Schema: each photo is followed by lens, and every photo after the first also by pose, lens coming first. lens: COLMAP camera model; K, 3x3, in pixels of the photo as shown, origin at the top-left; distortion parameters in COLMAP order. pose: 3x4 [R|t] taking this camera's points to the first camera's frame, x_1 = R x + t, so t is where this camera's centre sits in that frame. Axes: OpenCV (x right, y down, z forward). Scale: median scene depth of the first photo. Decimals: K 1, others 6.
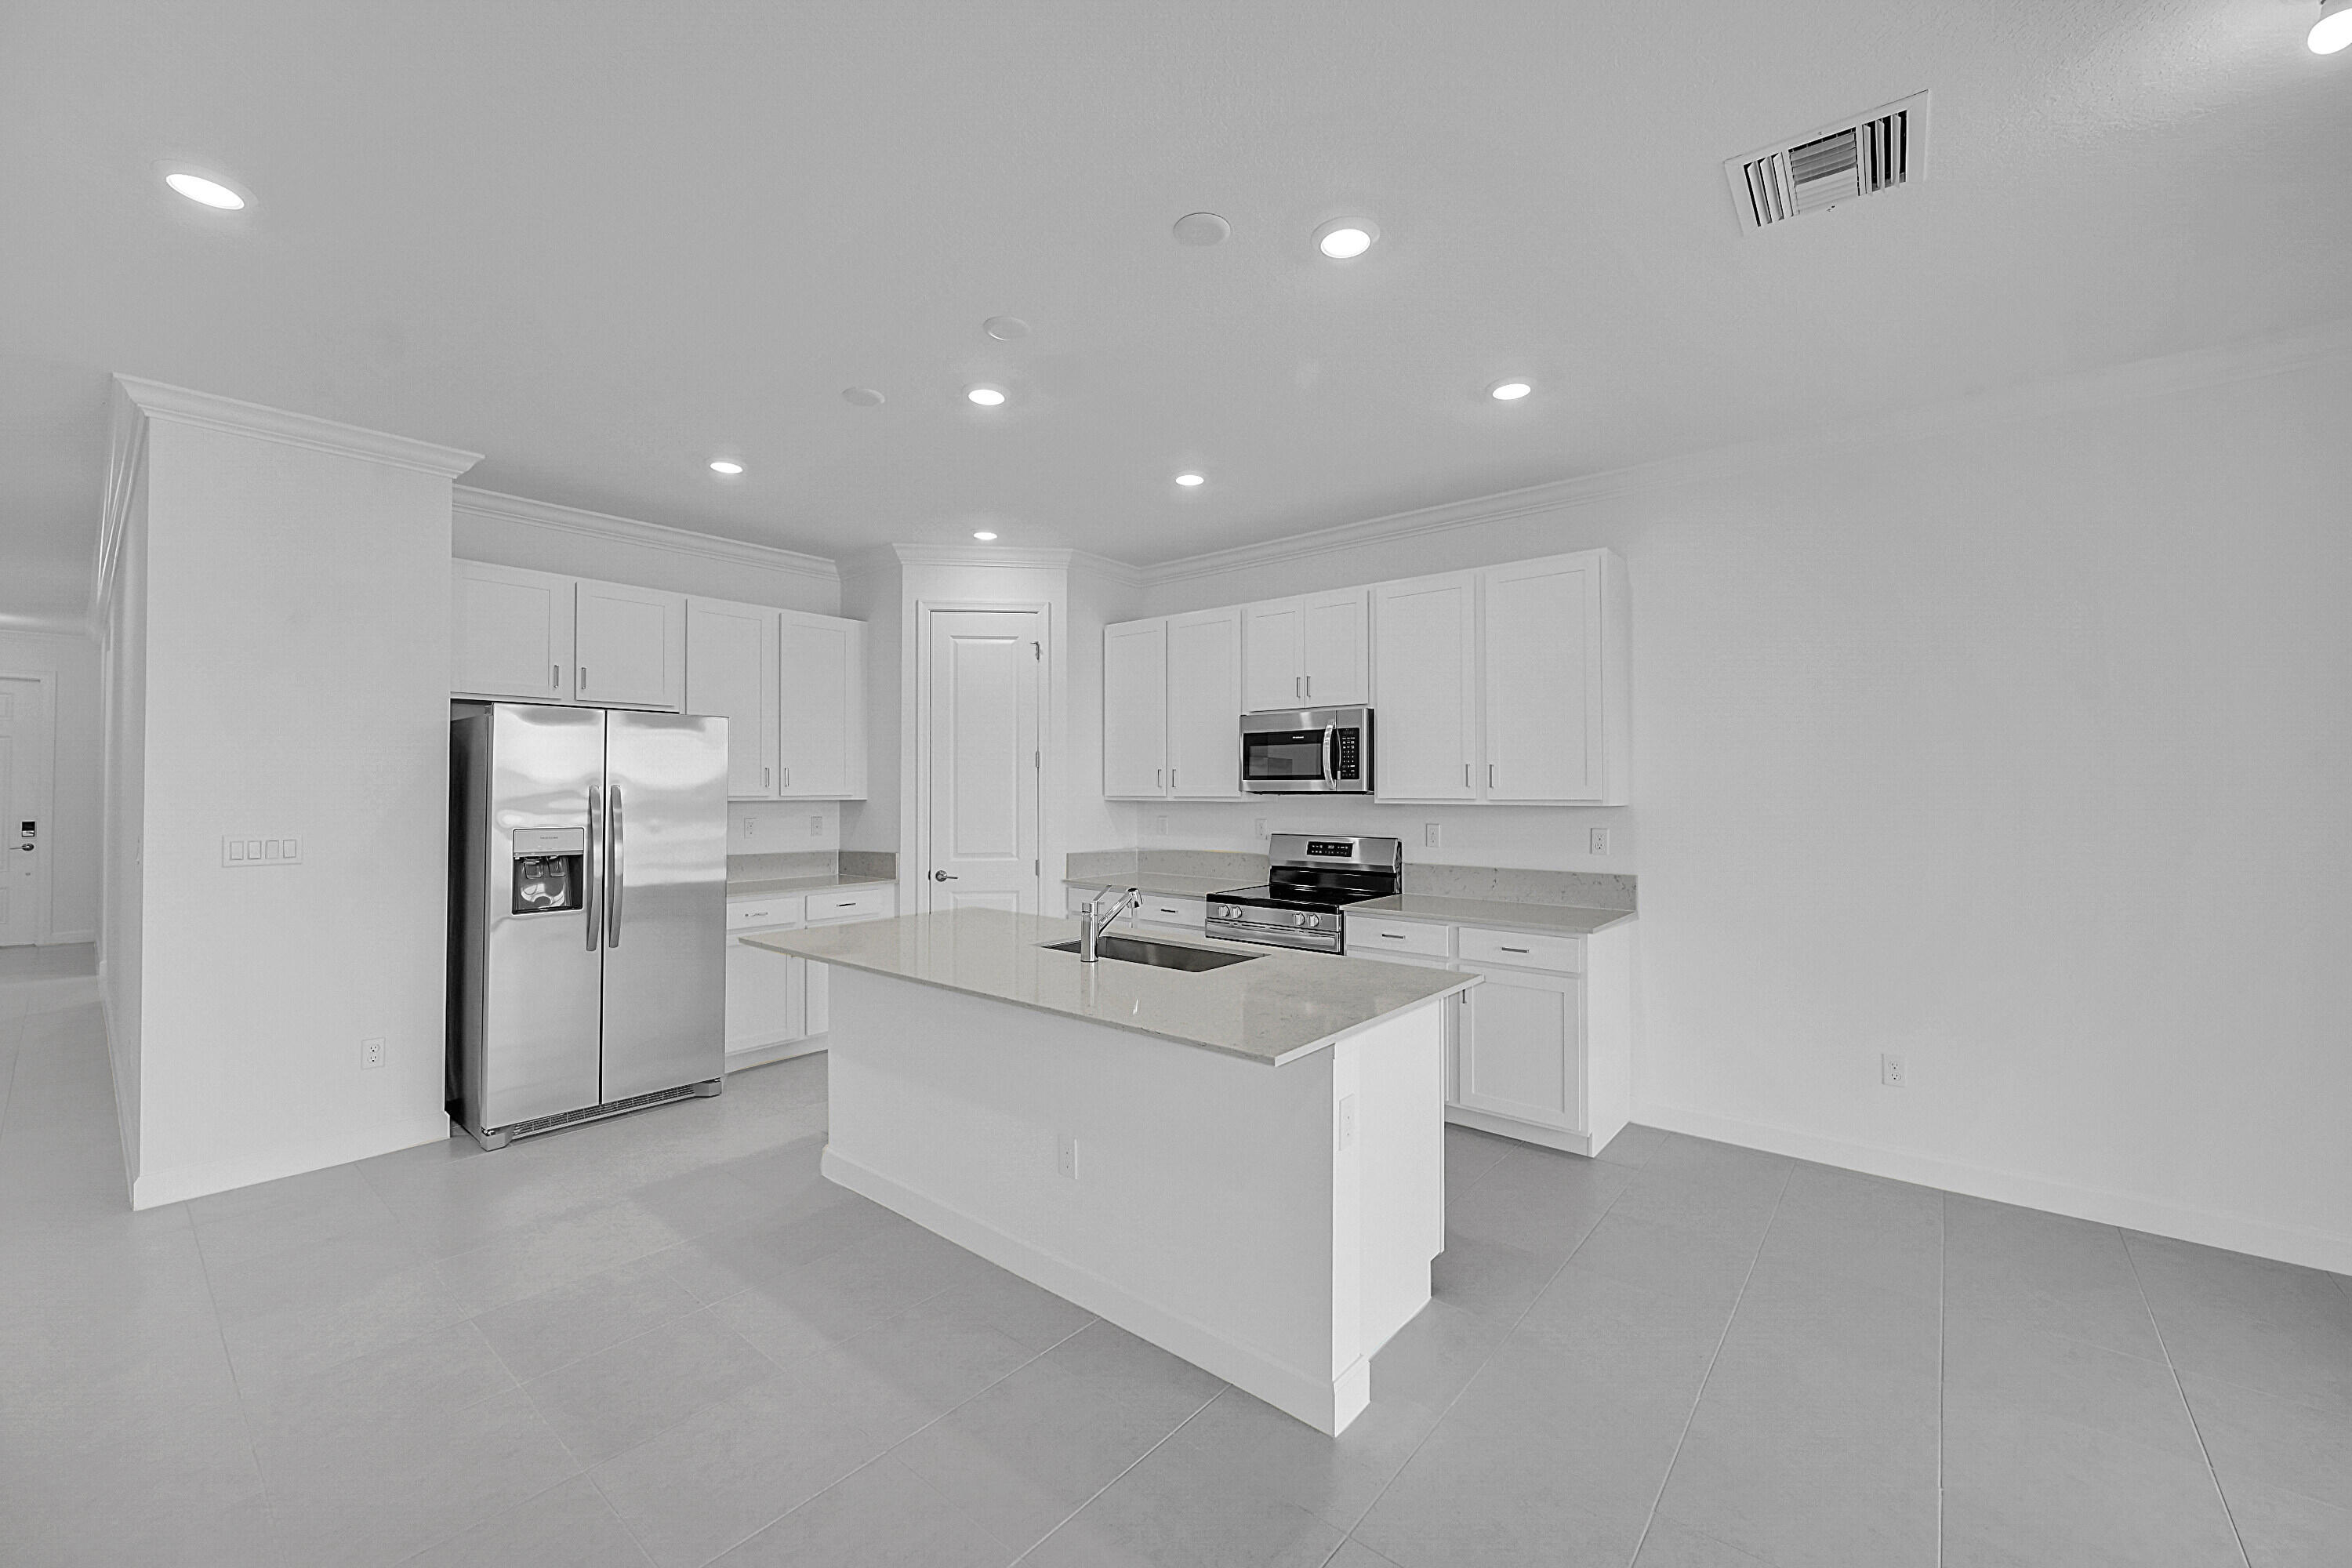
lens RADIAL K [[925.7, 0, 1186.8], [0, 925.7, 777.1], [0, 0, 1]] dist [-0.000023, -0.000007]
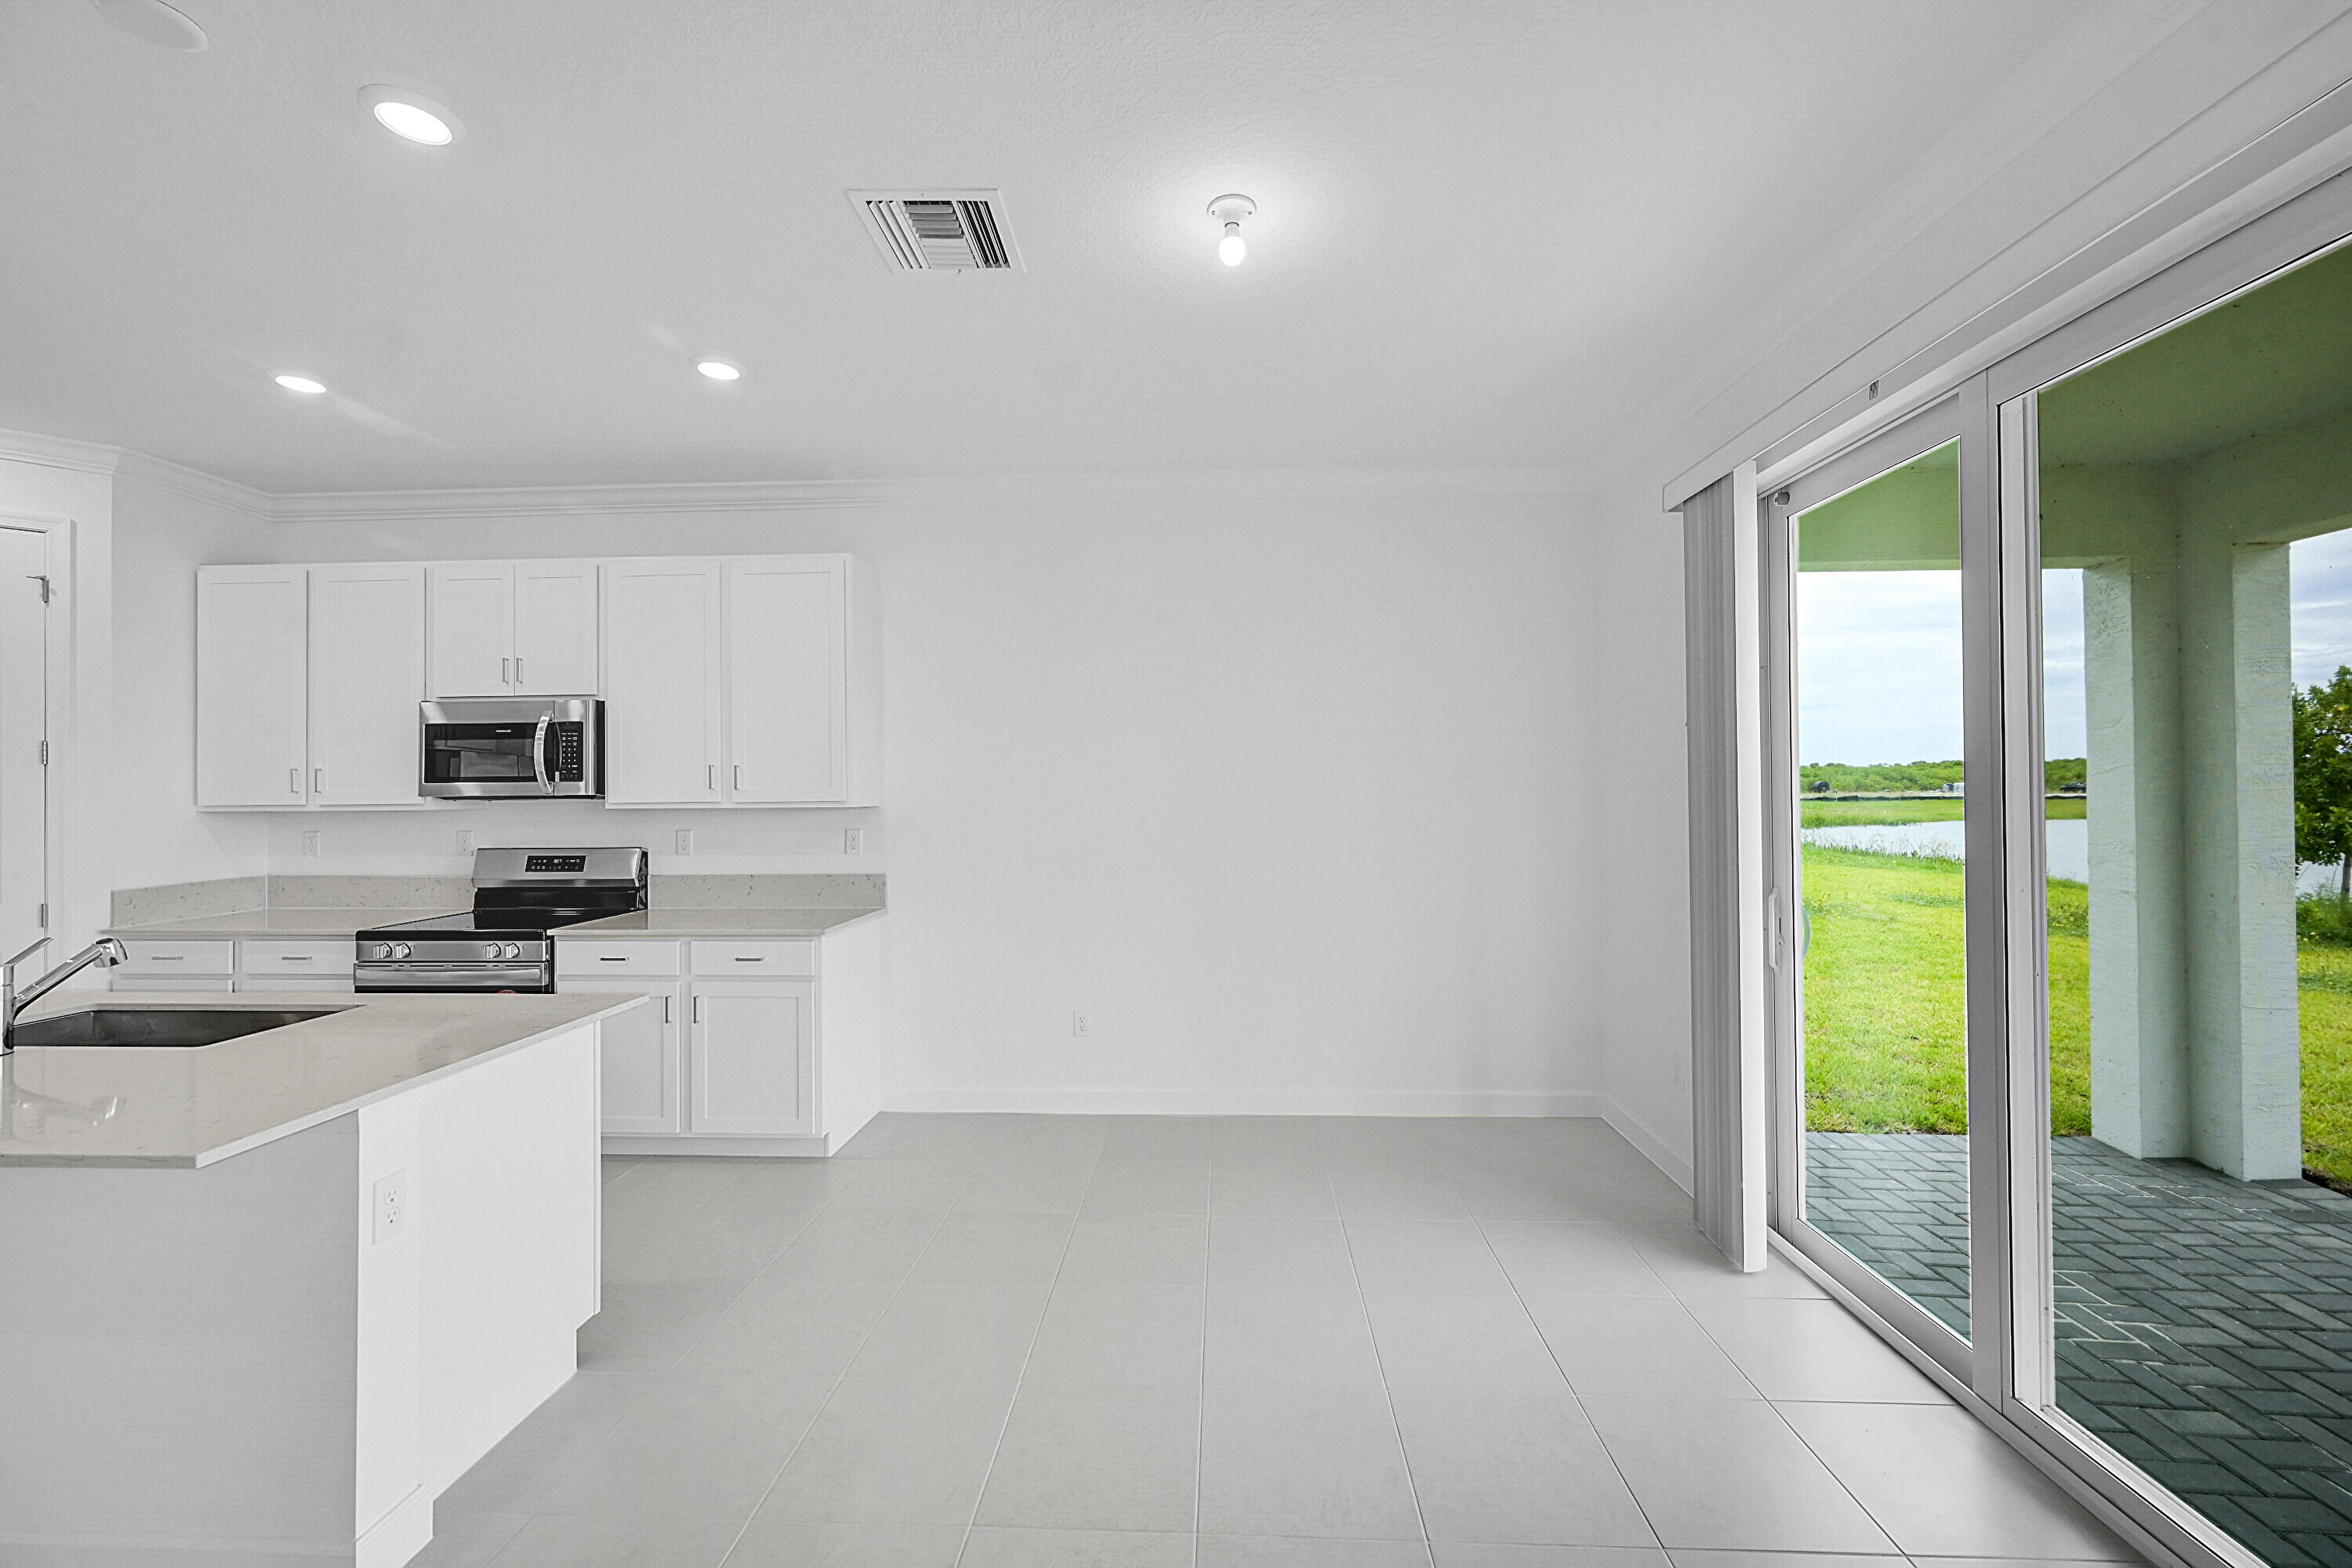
lens RADIAL K [[933.2, 0, 1177.1], [0, 933.2, 778.7], [0, 0, 1]] dist [-0.000064, -0.000066]
pose [[0.802409, -0.001321, 0.596773, 0.109418], [0.000921, 0.999999, 0.000975, -0.000585], [-0.596773, -0.000233, 0.802410, -0.030323]]
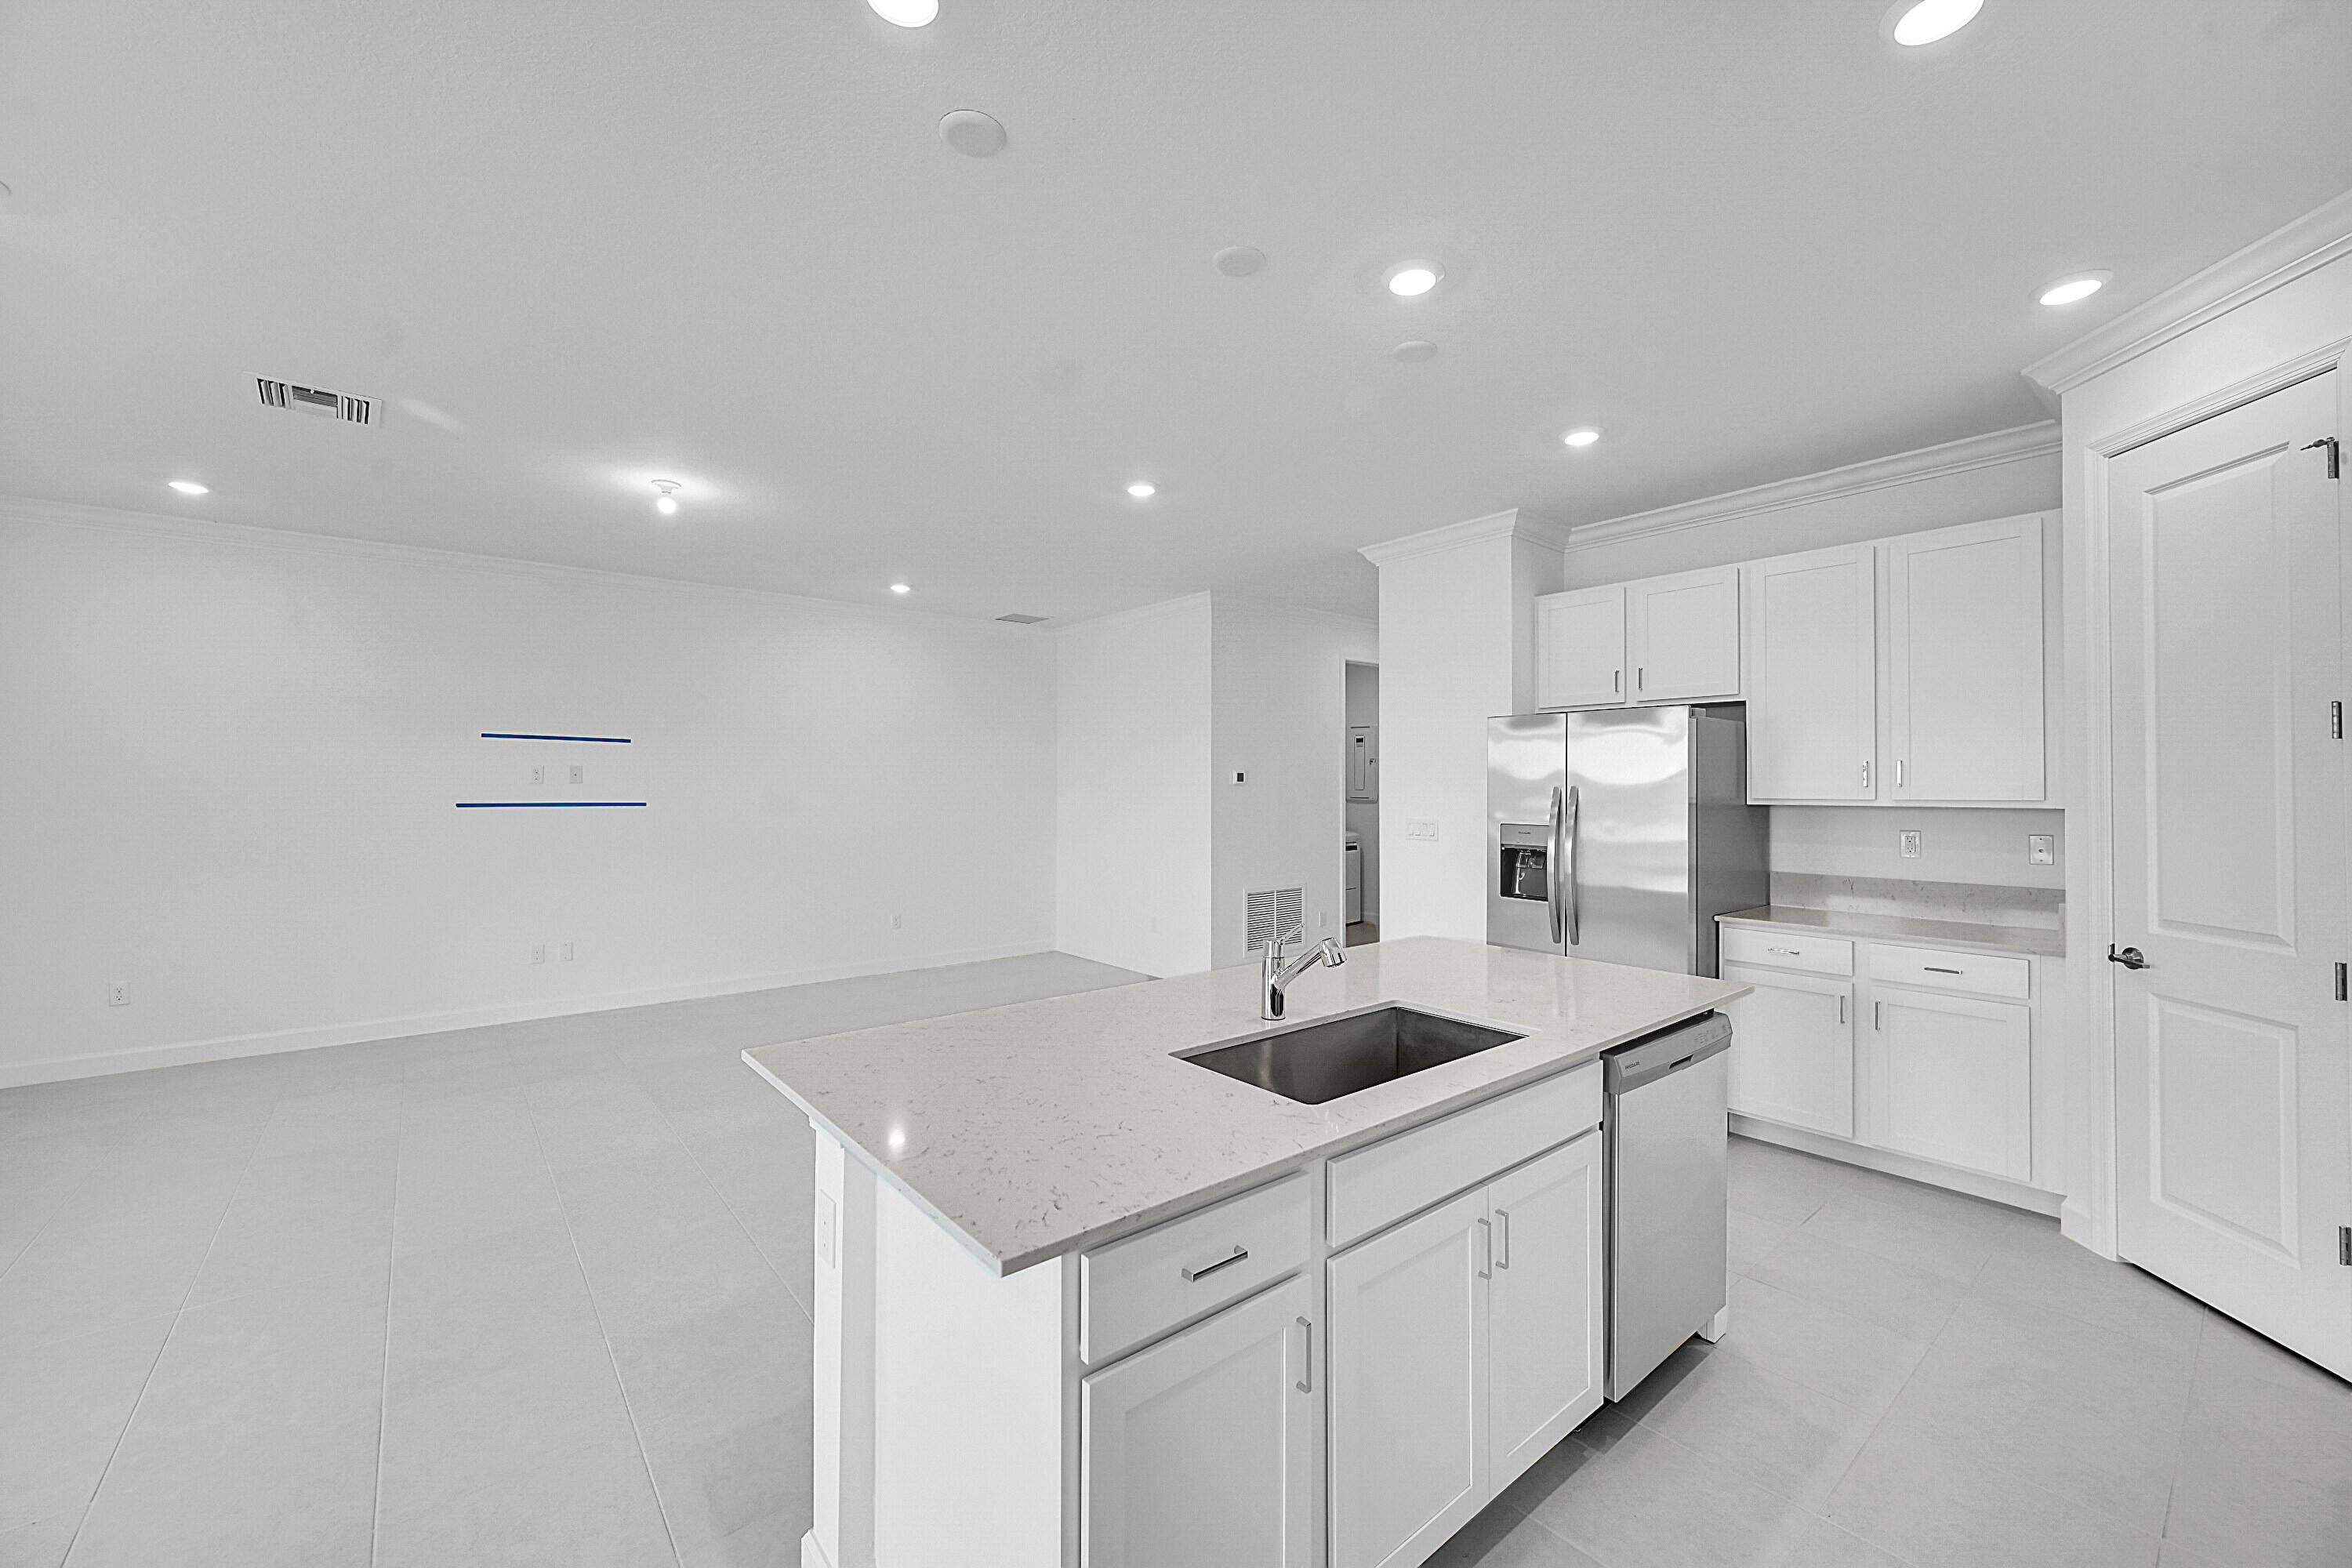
lens RADIAL K [[909.1, 0, 1210.7], [0, 909.1, 779.5], [0, 0, 1]] dist [-0.000383, -0.000081]
pose [[-0.162042, -0.009917, -0.986734, 0.384231], [0.010222, 0.999879, -0.011728, 0.008487], [0.986731, -0.011987, -0.161921, 0.680798]]
